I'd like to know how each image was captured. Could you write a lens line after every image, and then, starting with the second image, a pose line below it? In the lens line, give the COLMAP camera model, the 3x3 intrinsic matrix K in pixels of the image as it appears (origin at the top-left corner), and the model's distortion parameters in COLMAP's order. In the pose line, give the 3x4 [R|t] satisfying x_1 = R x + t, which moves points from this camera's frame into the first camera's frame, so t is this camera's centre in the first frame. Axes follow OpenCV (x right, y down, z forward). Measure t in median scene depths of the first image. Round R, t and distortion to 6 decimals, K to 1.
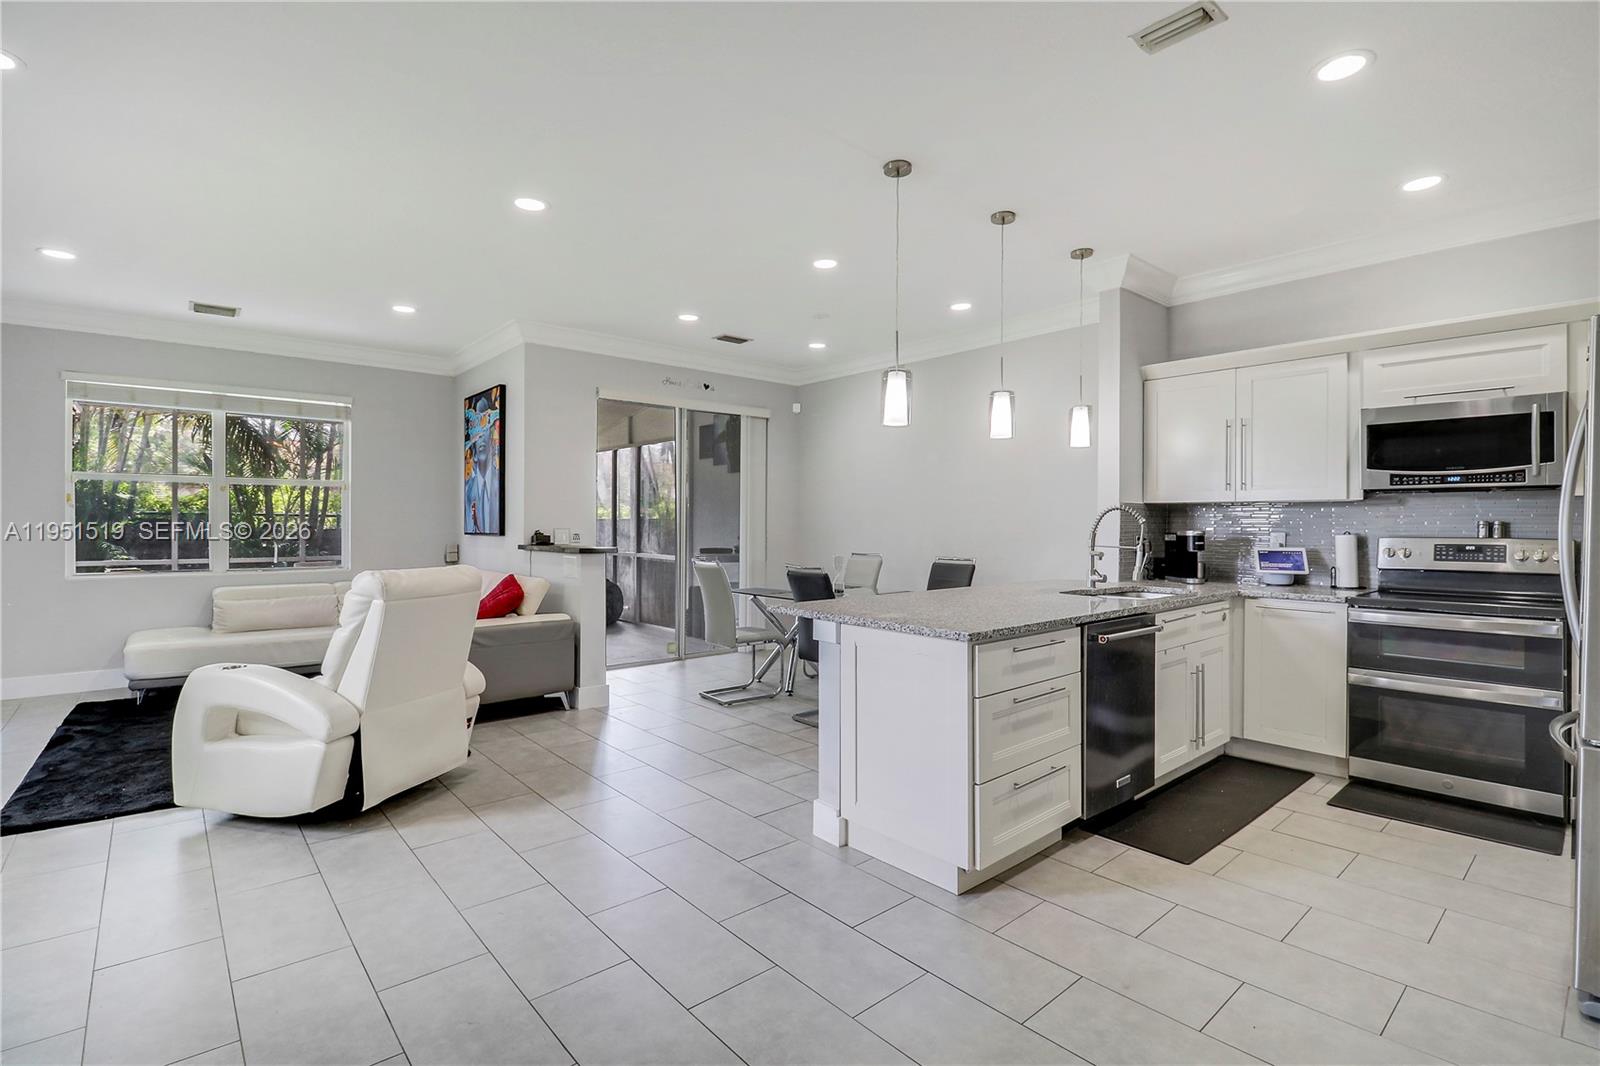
lens RADIAL K [[745.5, 0, 807.6], [0, 745.5, 530.0], [0, 0, 1]] dist [0.000224, -0.008537]
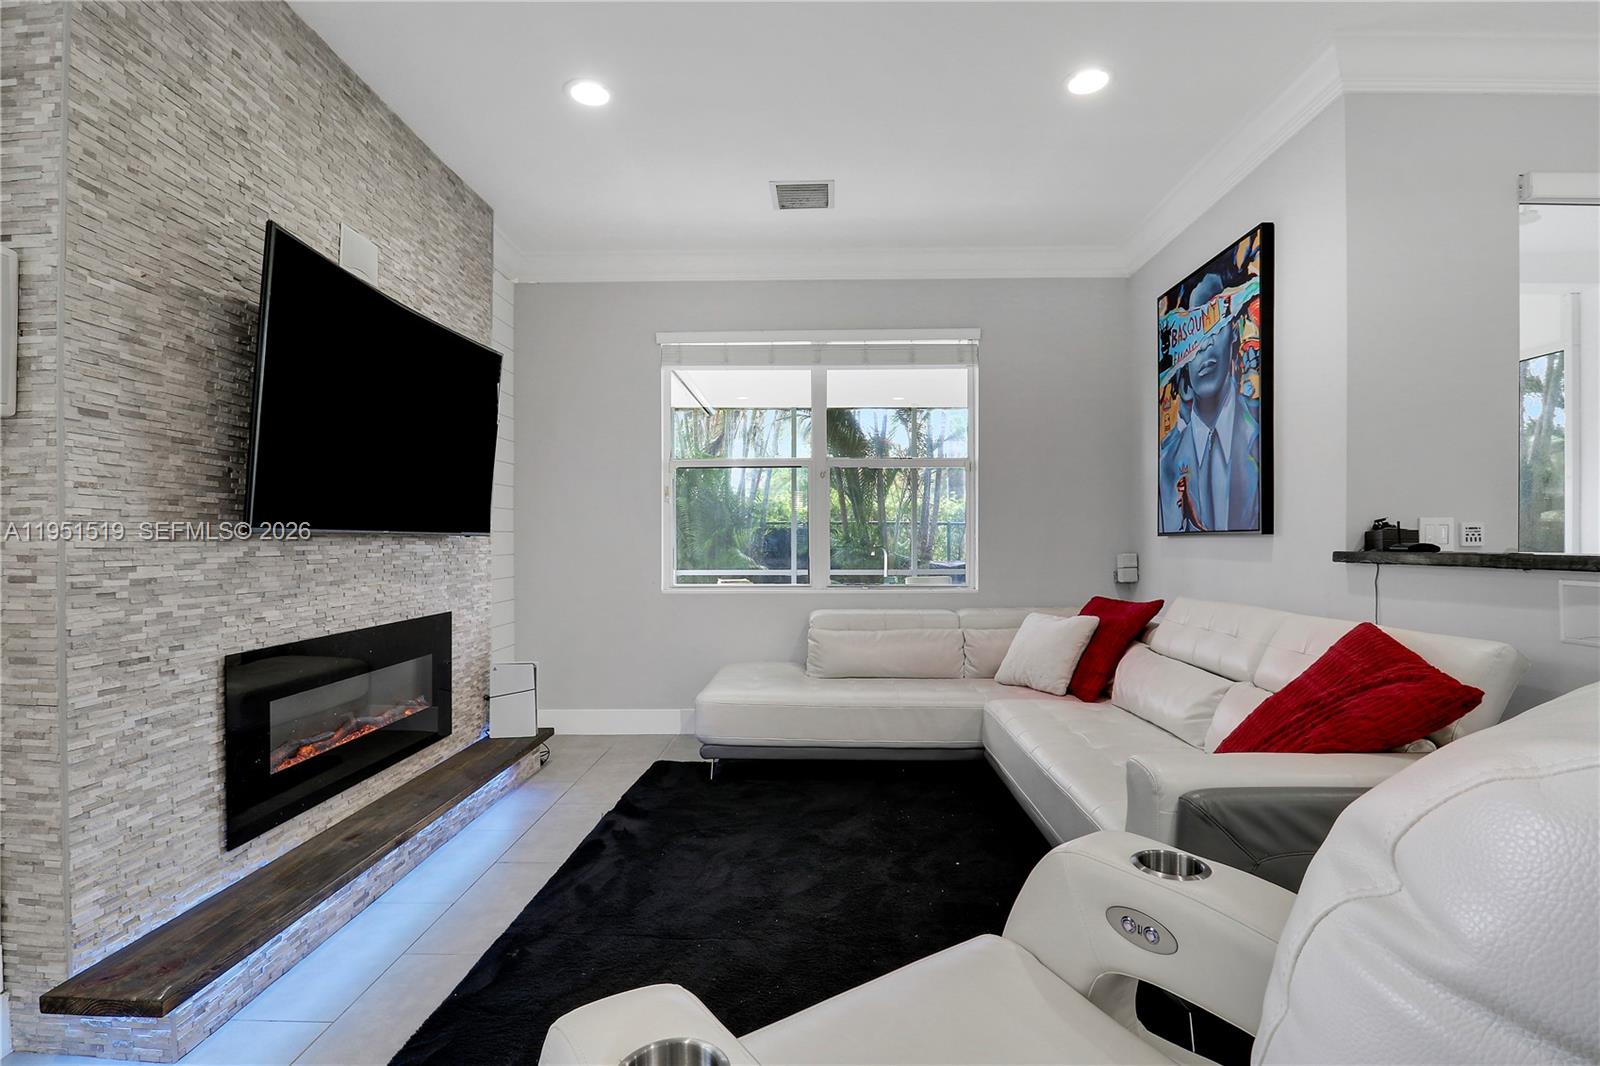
lens RADIAL K [[764.7, 0, 807.3], [0, 764.7, 538.0], [0, 0, 1]] dist [0.000076, -0.011667]
pose [[0.745997, -0.006775, -0.665915, -0.458514], [-0.003016, 0.999904, -0.013552, 0.026574], [0.665942, 0.012118, 0.745905, 0.654345]]
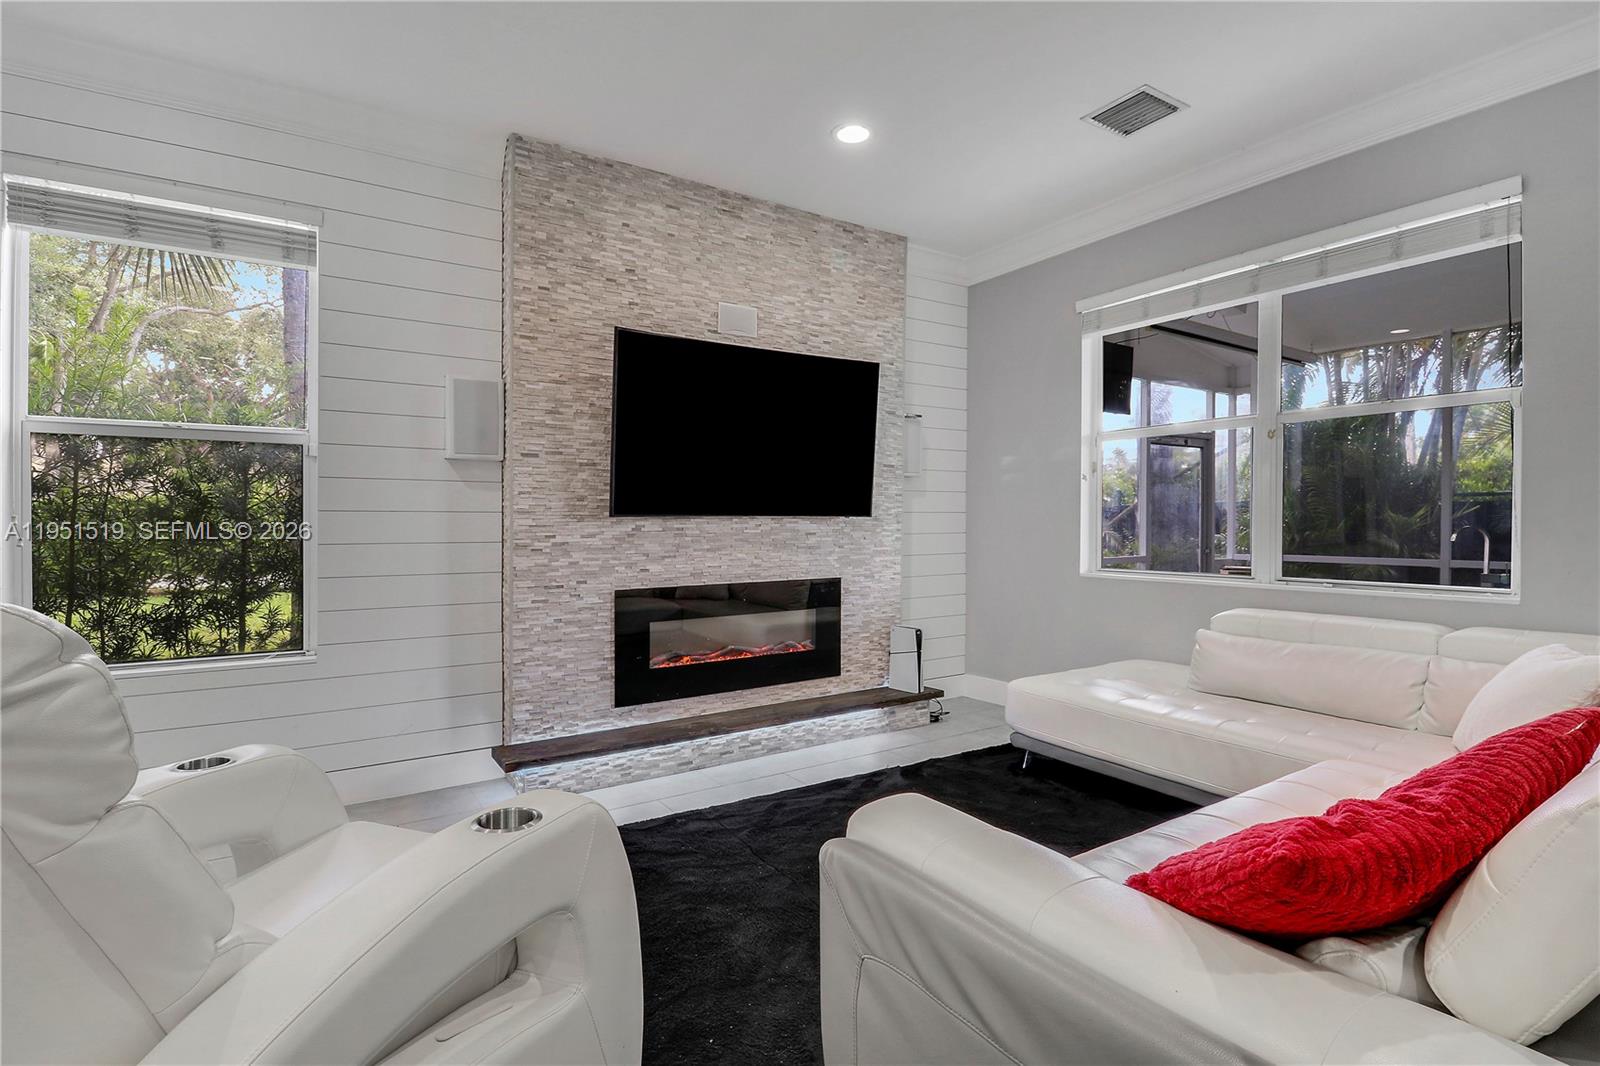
lens RADIAL K [[764.1, 0, 809.8], [0, 764.1, 514.1], [0, 0, 1]] dist [0.001865, -0.010966]
pose [[-0.129410, -0.010128, -0.991539, -0.264205], [-0.008194, 0.999925, -0.009145, 0.020482], [0.991557, 0.006941, -0.129483, 1.111353]]
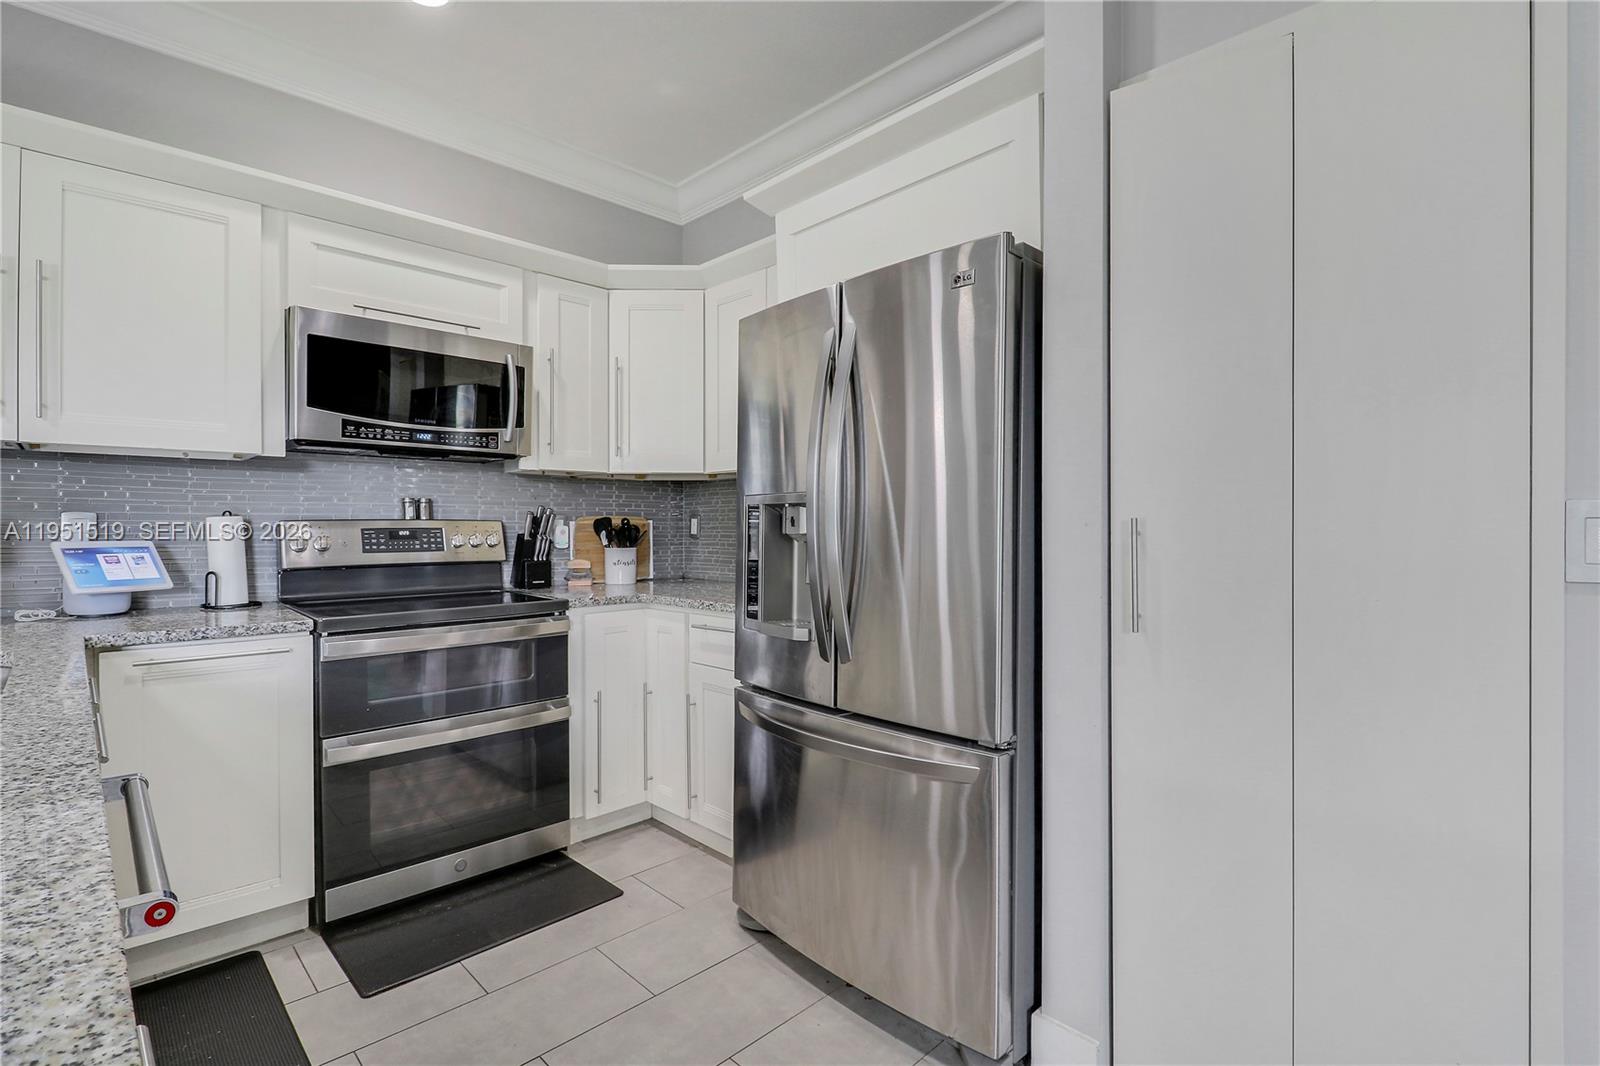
lens RADIAL K [[757.0, 0, 803.1], [0, 757.0, 526.3], [0, 0, 1]] dist [0.030469, -0.033939]
pose [[-0.045636, -0.003248, 0.998953, 0.100579], [0.007826, 0.999963, 0.003609, 0.015837], [-0.998927, 0.007982, -0.045609, 0.572938]]
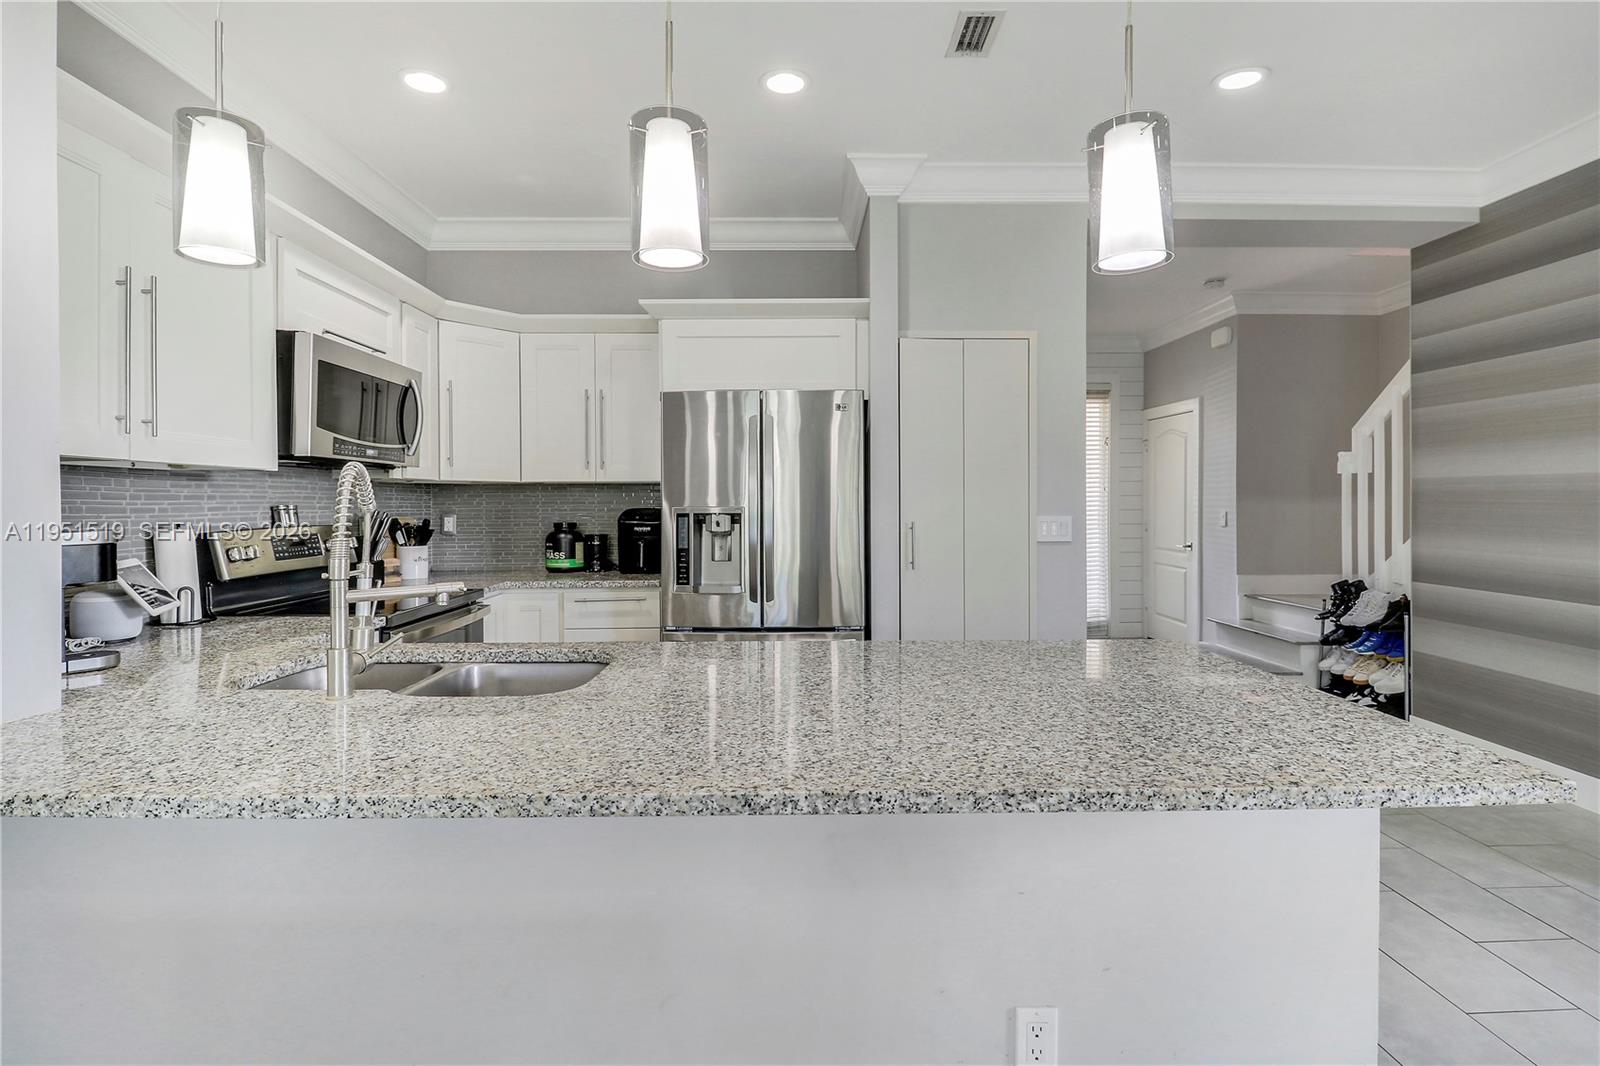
lens RADIAL K [[760.6, 0, 796.5], [0, 760.6, 509.9], [0, 0, 1]] dist [-0.015432, -0.001986]
pose [[-0.764740, -0.003969, 0.644327, -0.001924], [0.008936, 0.999820, 0.016765, -0.013917], [-0.644278, 0.018579, -0.764566, 1.139140]]
